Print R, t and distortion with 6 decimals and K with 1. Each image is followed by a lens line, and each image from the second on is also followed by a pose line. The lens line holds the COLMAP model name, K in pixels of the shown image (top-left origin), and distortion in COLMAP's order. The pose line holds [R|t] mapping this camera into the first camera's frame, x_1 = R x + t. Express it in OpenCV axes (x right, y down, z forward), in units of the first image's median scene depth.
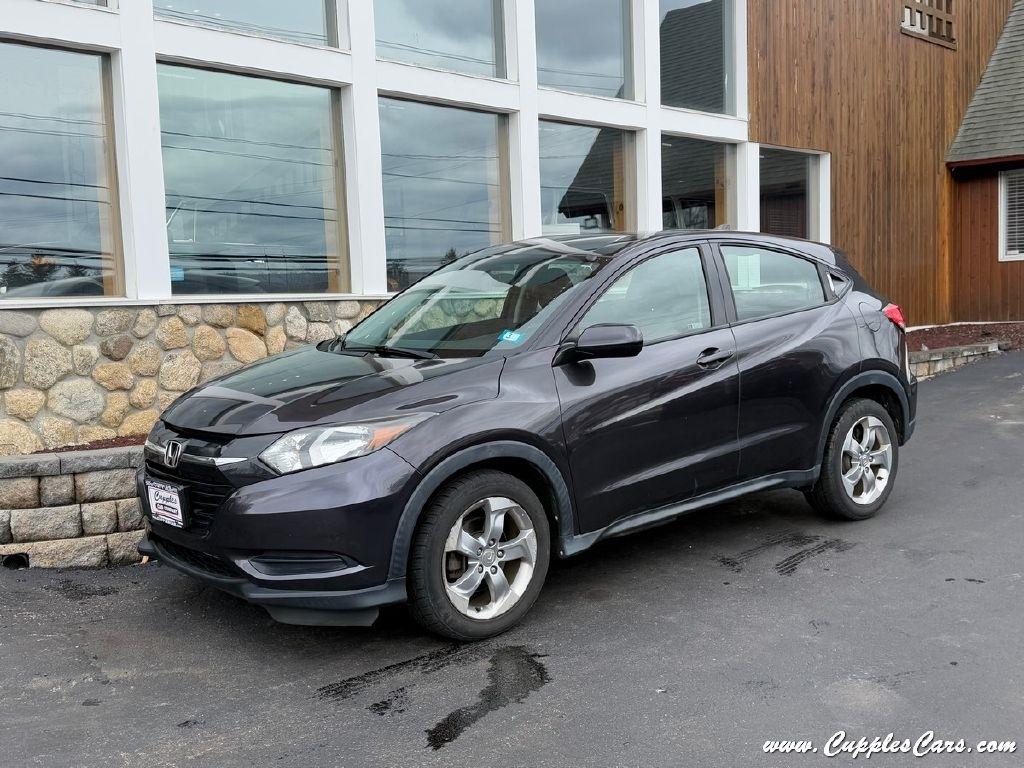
lens RADIAL K [[1095.1, 0, 517.3], [0, 1095.1, 381.4], [0, 0, 1]] dist [0.155654, -0.377497]
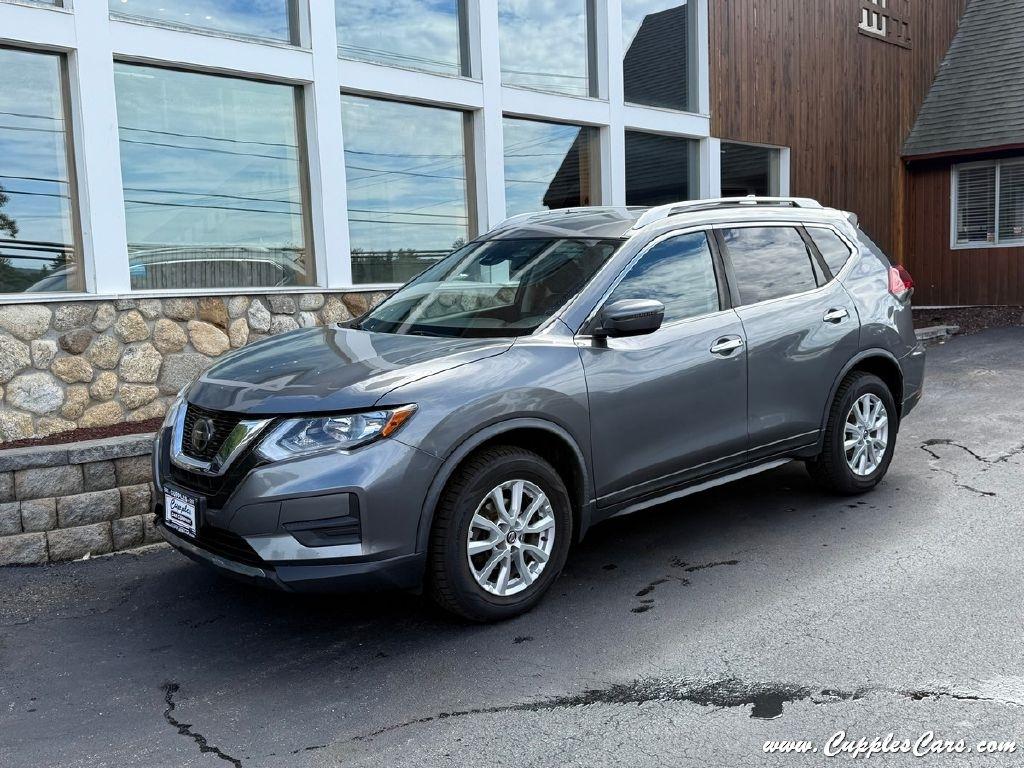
lens RADIAL K [[992.3, 0, 515.4], [0, 992.3, 385.2], [0, 0, 1]] dist [0.136232, -0.319358]
pose [[0.999983, -0.003448, -0.004734, 0.043353], [0.003579, 0.999604, 0.027902, -0.013156], [0.004636, -0.027919, 0.999599, 0.064860]]
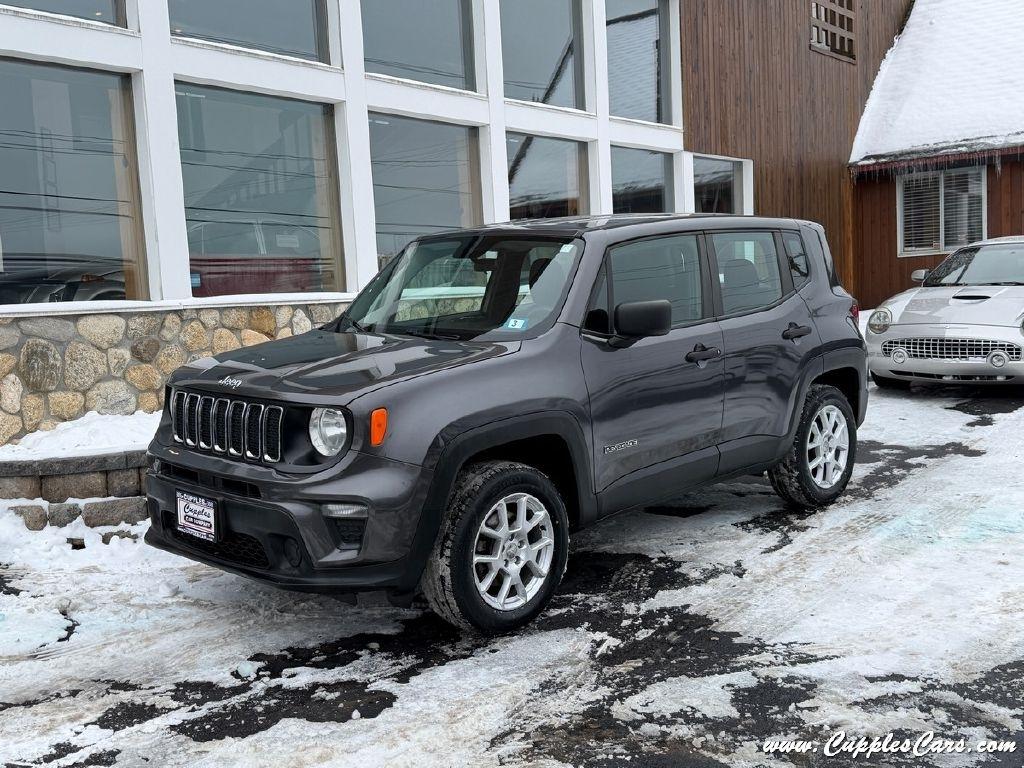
lens RADIAL K [[1050.6, 0, 508.3], [0, 1050.6, 381.5], [0, 0, 1]] dist [0.130990, -0.285790]
pose [[0.996353, -0.022892, 0.082195, -0.086618], [0.022489, 0.999730, 0.005816, 0.001107], [-0.082306, -0.003946, 0.996599, -0.044318]]
